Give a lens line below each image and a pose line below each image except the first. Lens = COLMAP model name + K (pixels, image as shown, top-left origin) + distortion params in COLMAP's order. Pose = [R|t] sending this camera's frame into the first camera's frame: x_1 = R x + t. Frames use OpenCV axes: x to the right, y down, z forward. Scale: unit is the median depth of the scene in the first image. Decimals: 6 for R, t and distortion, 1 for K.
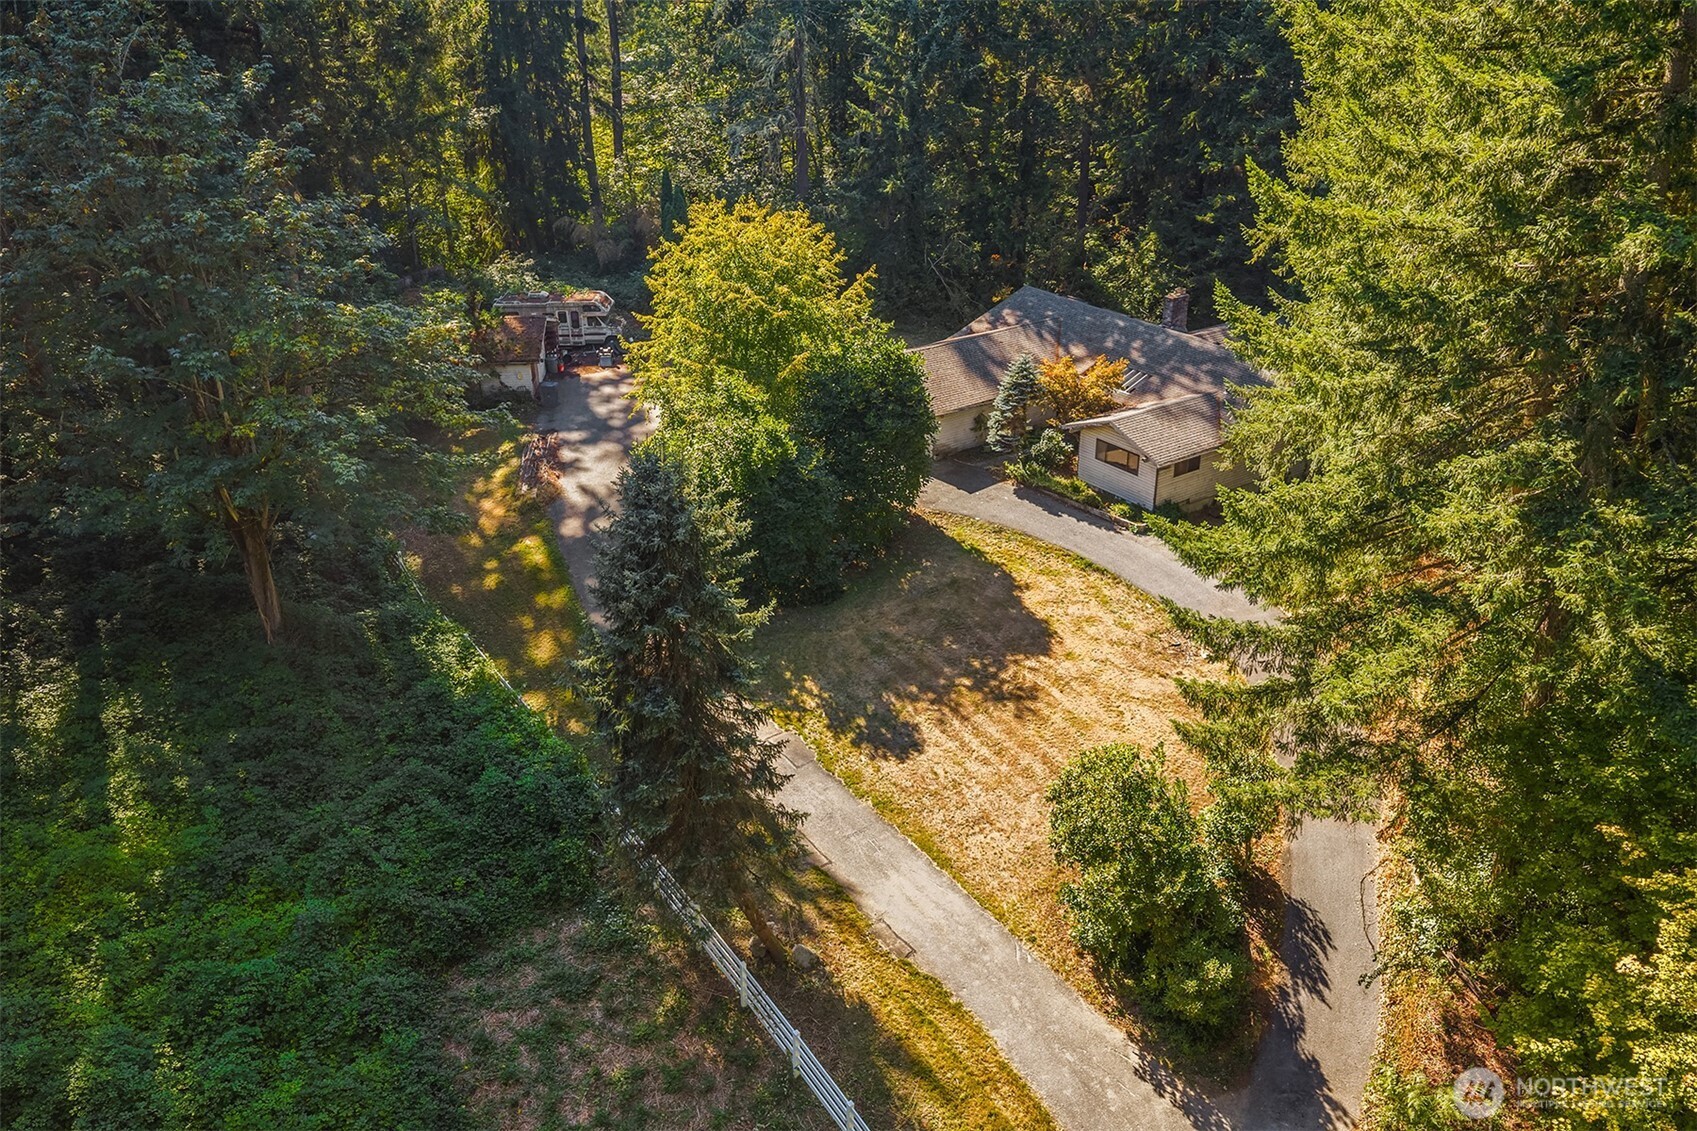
lens RADIAL K [[1410.8, 0, 848.5], [0, 1410.8, 565.5], [0, 0, 1]] dist [0.032833, -0.068672]
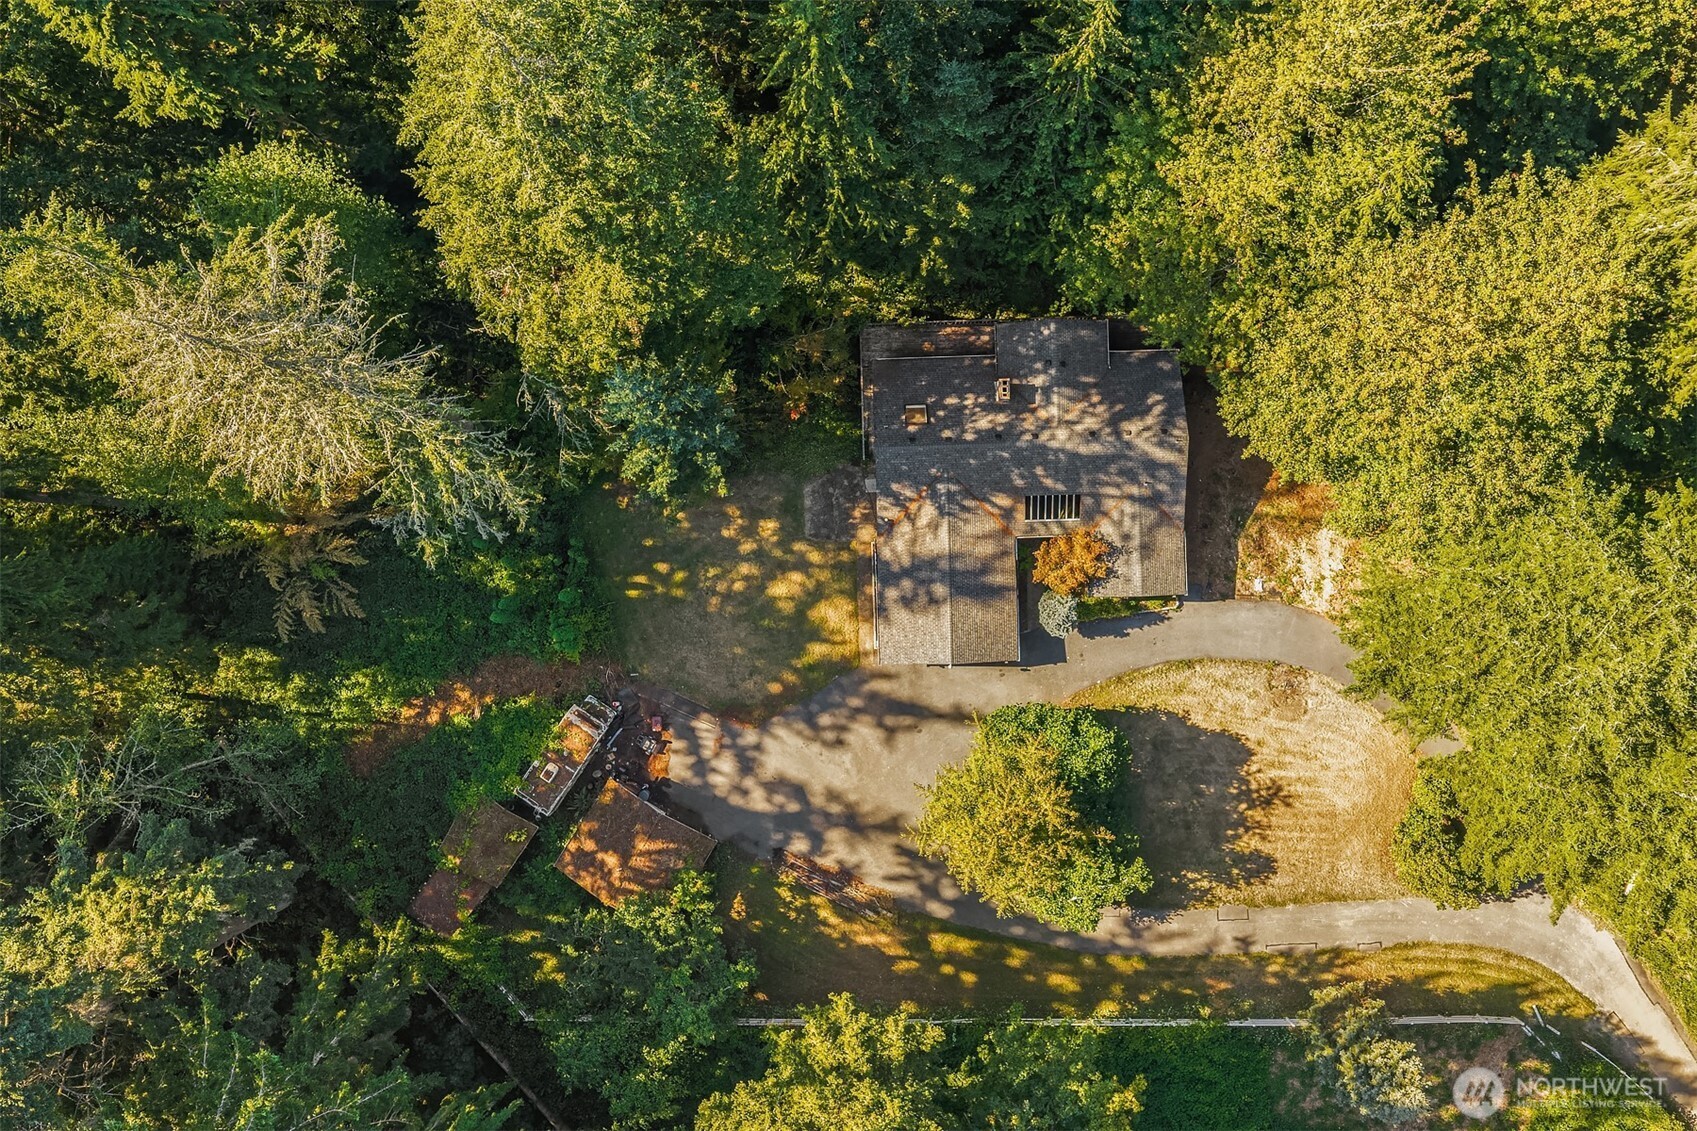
lens RADIAL K [[1410.8, 0, 848.5], [0, 1410.8, 565.5], [0, 0, 1]] dist [0.032833, -0.068672]
pose [[0.556350, -0.830816, 0.014789, 0.026030], [0.364125, 0.259754, 0.894394, -1.479566], [-0.746919, -0.492211, 0.447035, 0.600042]]
